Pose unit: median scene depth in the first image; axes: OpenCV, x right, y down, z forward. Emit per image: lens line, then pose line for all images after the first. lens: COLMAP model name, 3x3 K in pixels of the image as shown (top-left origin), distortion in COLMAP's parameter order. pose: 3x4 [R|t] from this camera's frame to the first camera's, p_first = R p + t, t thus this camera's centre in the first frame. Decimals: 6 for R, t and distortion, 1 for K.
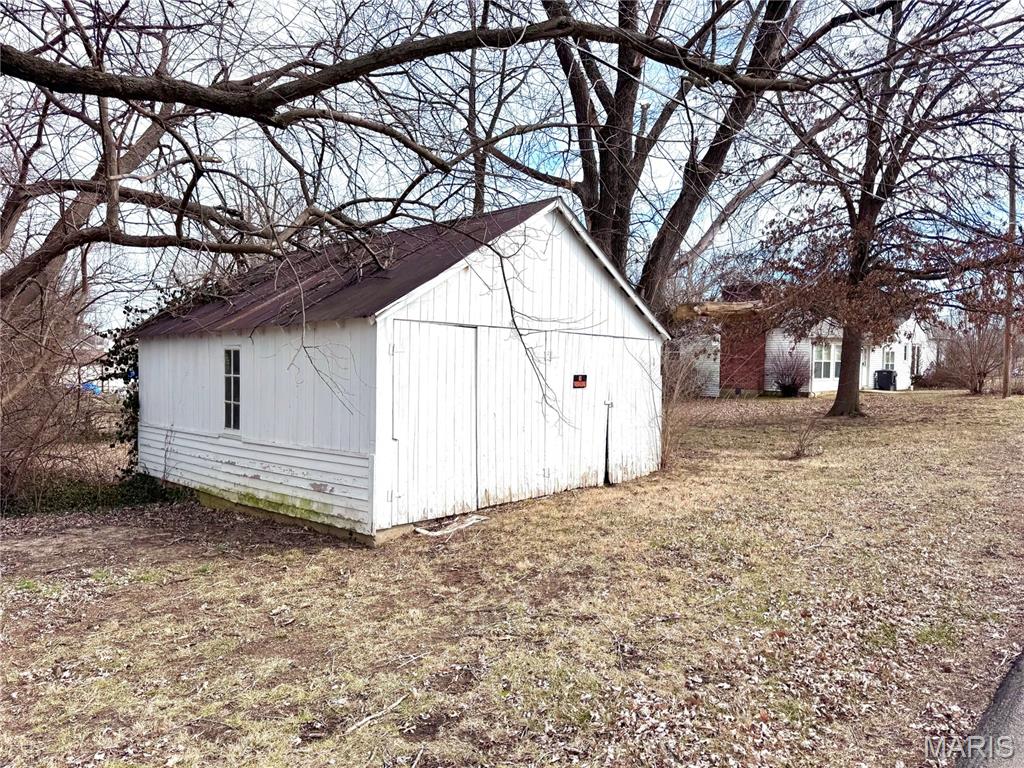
lens RADIAL K [[726.4, 0, 512.0], [0, 726.4, 384.0], [0, 0, 1]] dist [0.013004, -0.009953]
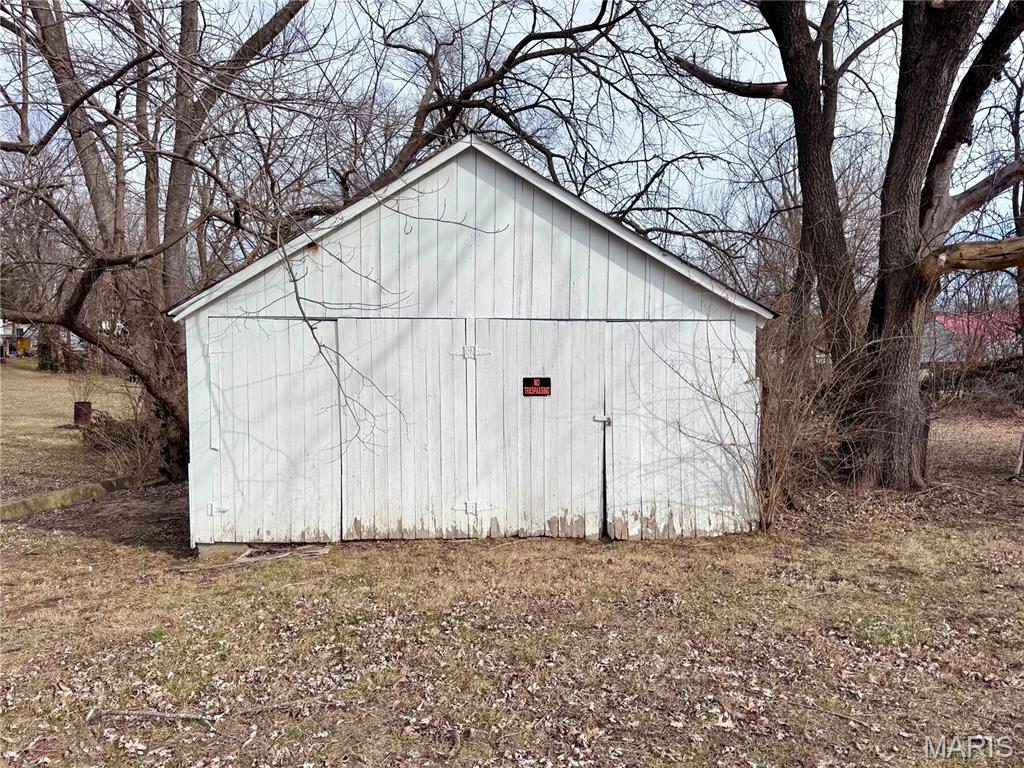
lens RADIAL K [[726.4, 0, 512.0], [0, 726.4, 384.0], [0, 0, 1]] dist [0.013004, -0.009953]
pose [[0.675829, 0.022924, -0.736702, 0.211405], [-0.007403, 0.999677, 0.024315, -0.008236], [0.737021, -0.010979, 0.675780, 0.179985]]
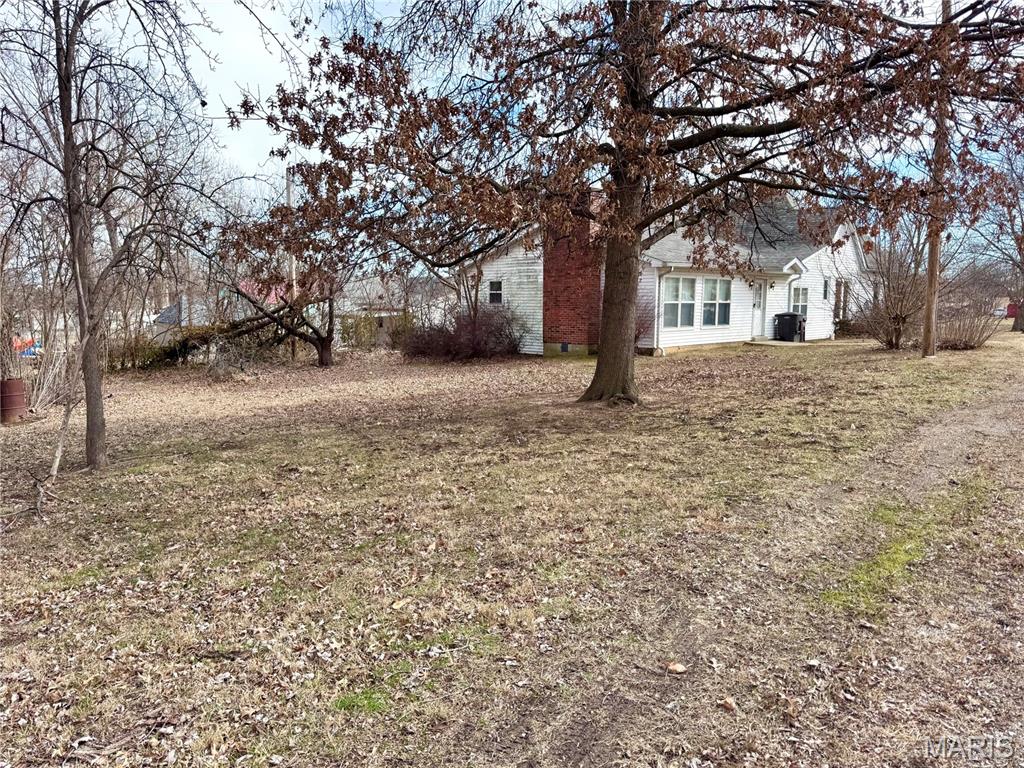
lens RADIAL K [[710.3, 0, 516.0], [0, 710.3, 392.3], [0, 0, 1]] dist [0.078568, -0.121836]
pose [[0.999809, -0.012042, 0.015382, 0.290620], [0.010653, 0.996118, 0.087385, -0.007875], [-0.016375, -0.087204, 0.996056, 0.357623]]
